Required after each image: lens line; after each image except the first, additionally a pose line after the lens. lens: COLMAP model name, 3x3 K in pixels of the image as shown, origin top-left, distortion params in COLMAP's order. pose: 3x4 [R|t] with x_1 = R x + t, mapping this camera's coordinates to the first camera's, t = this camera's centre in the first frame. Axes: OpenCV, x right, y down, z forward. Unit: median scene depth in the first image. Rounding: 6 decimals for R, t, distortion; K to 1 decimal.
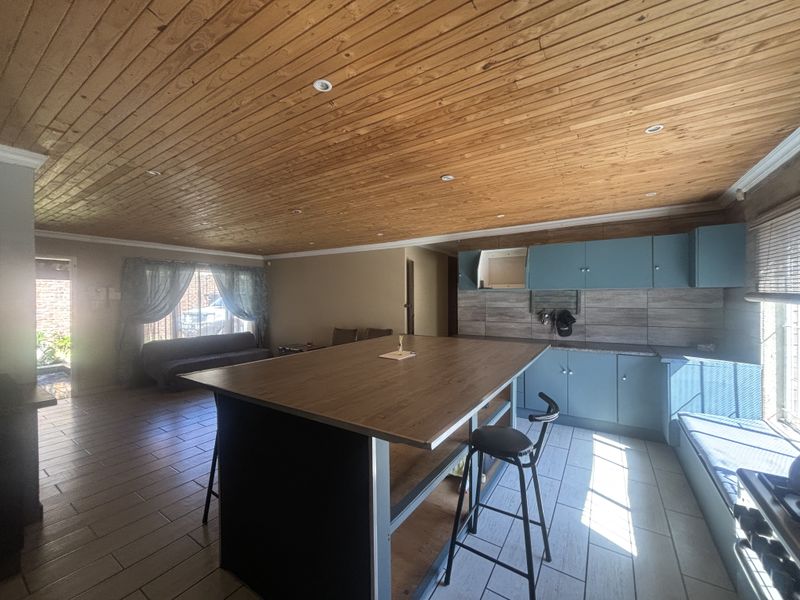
lens RADIAL K [[322.0, 0, 401.6], [0, 322.0, 301.0], [0, 0, 1]] dist [0.019931, -0.000140]
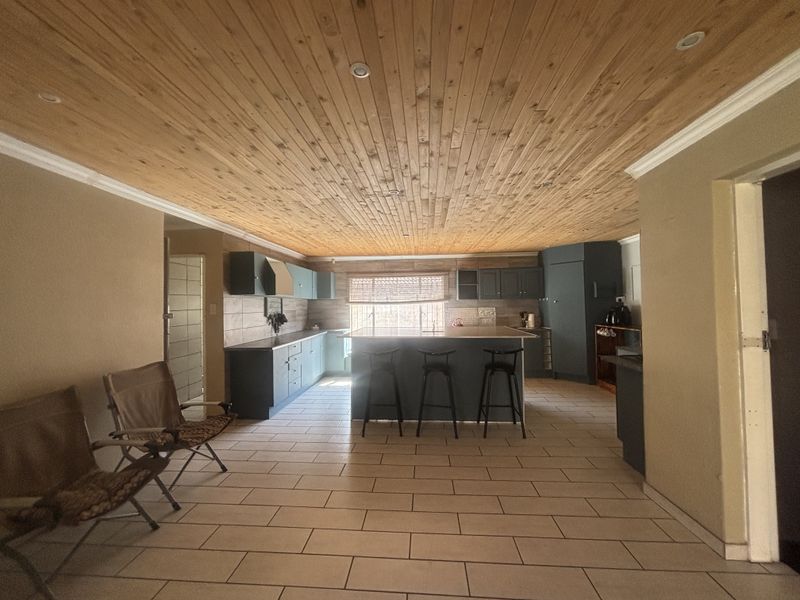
lens RADIAL K [[318.5, 0, 400.0], [0, 318.5, 300.0], [0, 0, 1]] dist [-0.000260, -0.000015]
pose [[-0.481074, 0.022310, 0.876396, -0.872425], [0.022244, 0.999665, -0.013238, 0.003449], [-0.876397, 0.013126, -0.481410, 1.177280]]
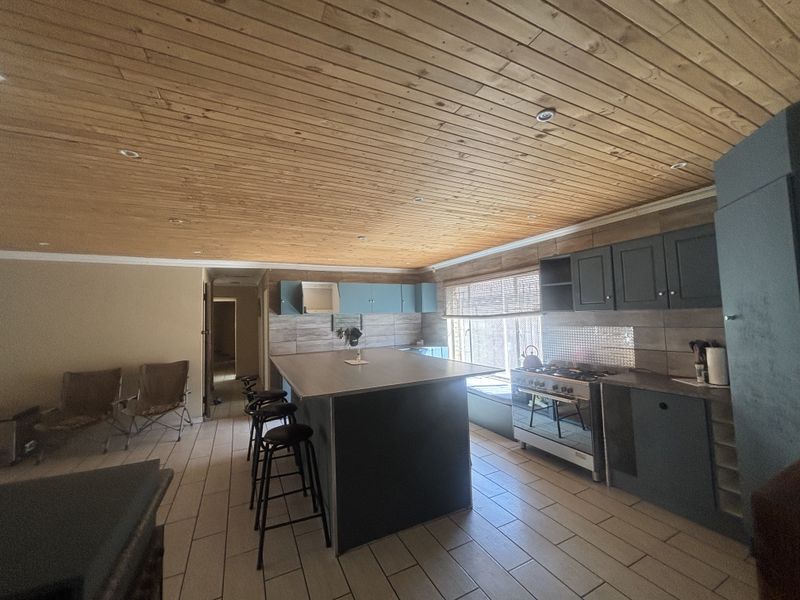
lens RADIAL K [[318.5, 0, 400.0], [0, 318.5, 300.0], [0, 0, 1]] dist [-0.000260, -0.000015]
pose [[0.510742, 0.031862, 0.859143, -0.617796], [0.033907, 0.997789, -0.057161, -0.007890], [-0.859065, 0.058326, 0.508532, 0.088951]]
